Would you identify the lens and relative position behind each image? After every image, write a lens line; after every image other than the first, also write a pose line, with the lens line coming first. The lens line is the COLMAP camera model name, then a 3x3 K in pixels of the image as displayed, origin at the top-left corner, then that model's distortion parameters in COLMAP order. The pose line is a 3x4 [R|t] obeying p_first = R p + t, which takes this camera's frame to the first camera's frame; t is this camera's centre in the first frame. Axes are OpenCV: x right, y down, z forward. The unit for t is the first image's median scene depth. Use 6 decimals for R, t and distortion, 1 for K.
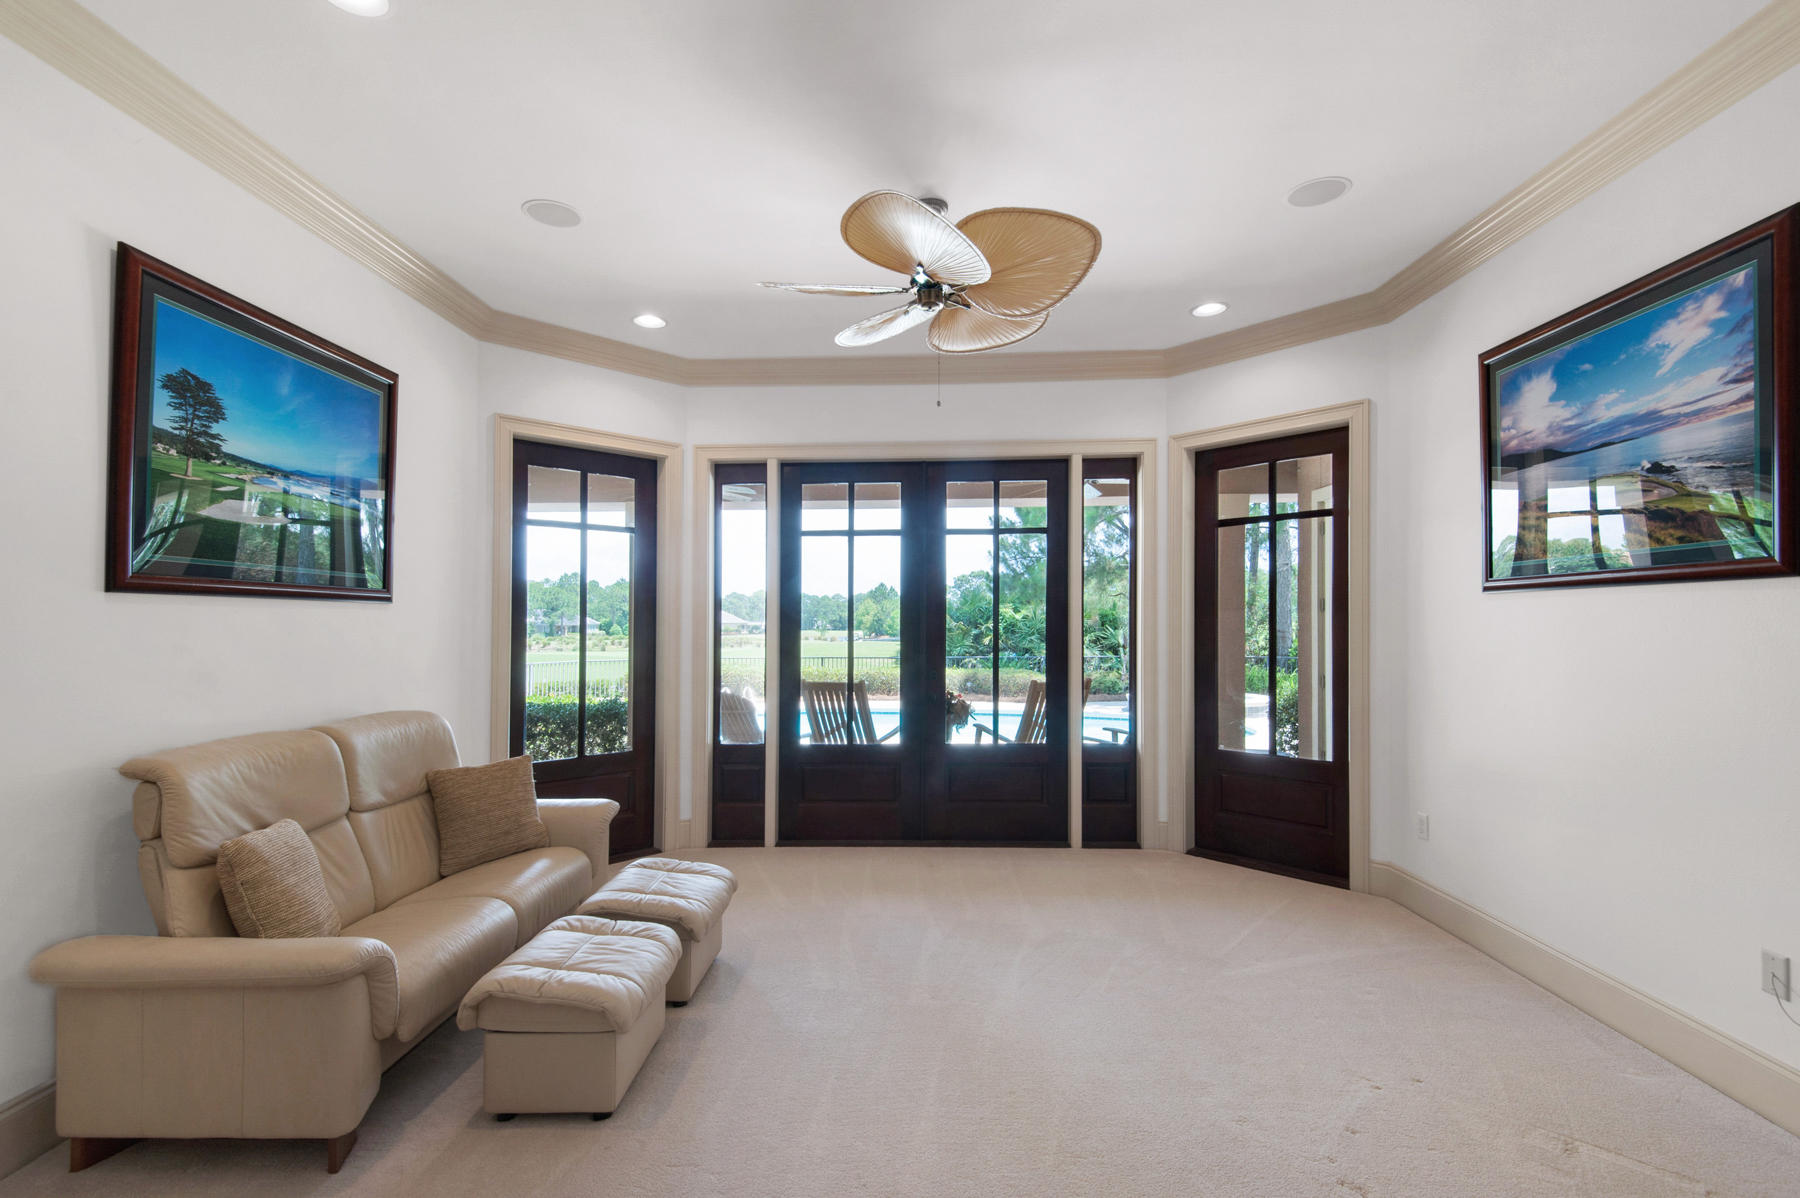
lens RADIAL K [[805.1, 0, 897.8], [0, 805.1, 607.9], [0, 0, 1]] dist [0.004224, -0.000812]
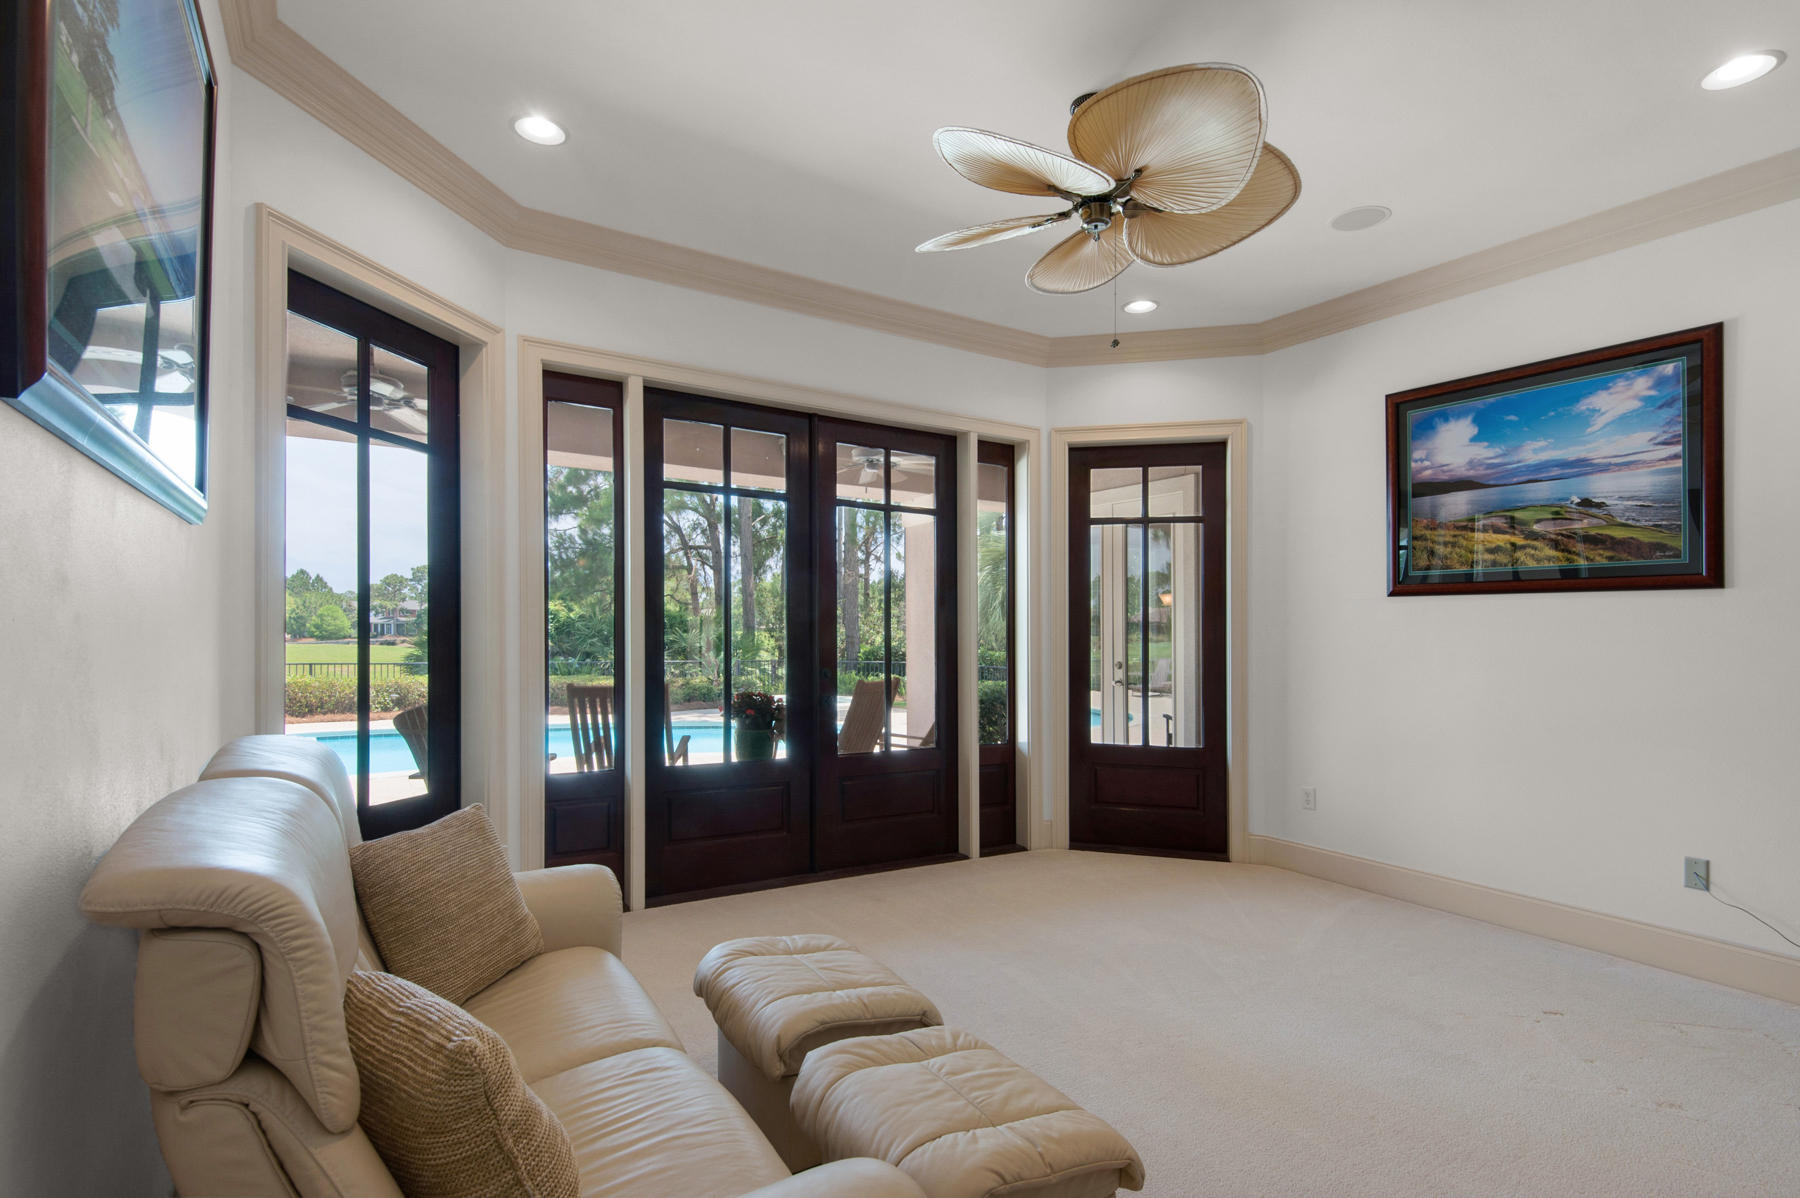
lens RADIAL K [[862.6, 0, 901.7], [0, 862.6, 622.5], [0, 0, 1]] dist [0.052936, -0.025826]
pose [[0.832315, 0.023311, 0.553812, -0.638228], [-0.030635, 0.999523, 0.003969, 0.040272], [-0.553455, -0.020269, 0.832632, 0.349803]]
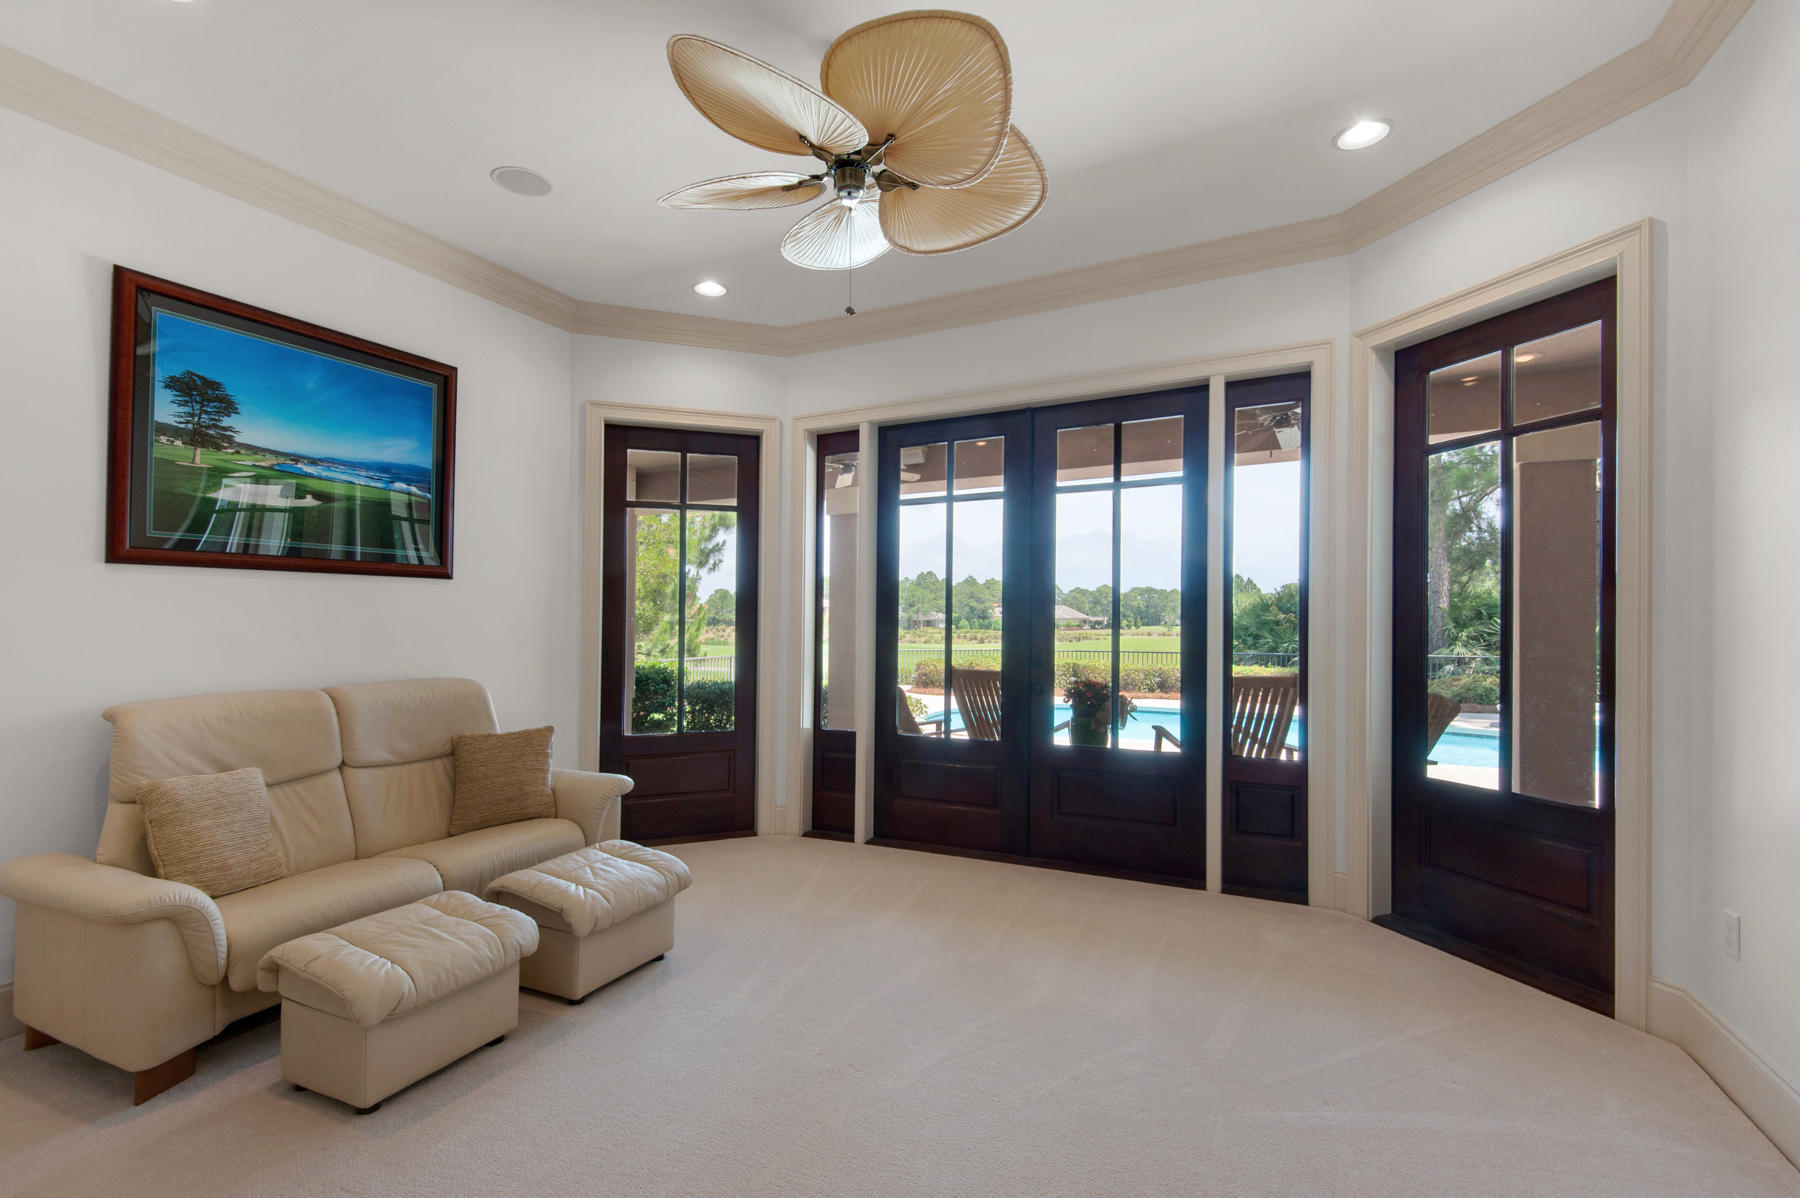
lens RADIAL K [[805.1, 0, 897.8], [0, 805.1, 607.9], [0, 0, 1]] dist [0.004224, -0.000812]
pose [[0.913763, -0.004280, -0.406226, 0.408802], [0.006720, 0.999967, 0.004579, 0.035838], [0.406193, -0.006914, 0.913761, 0.285113]]
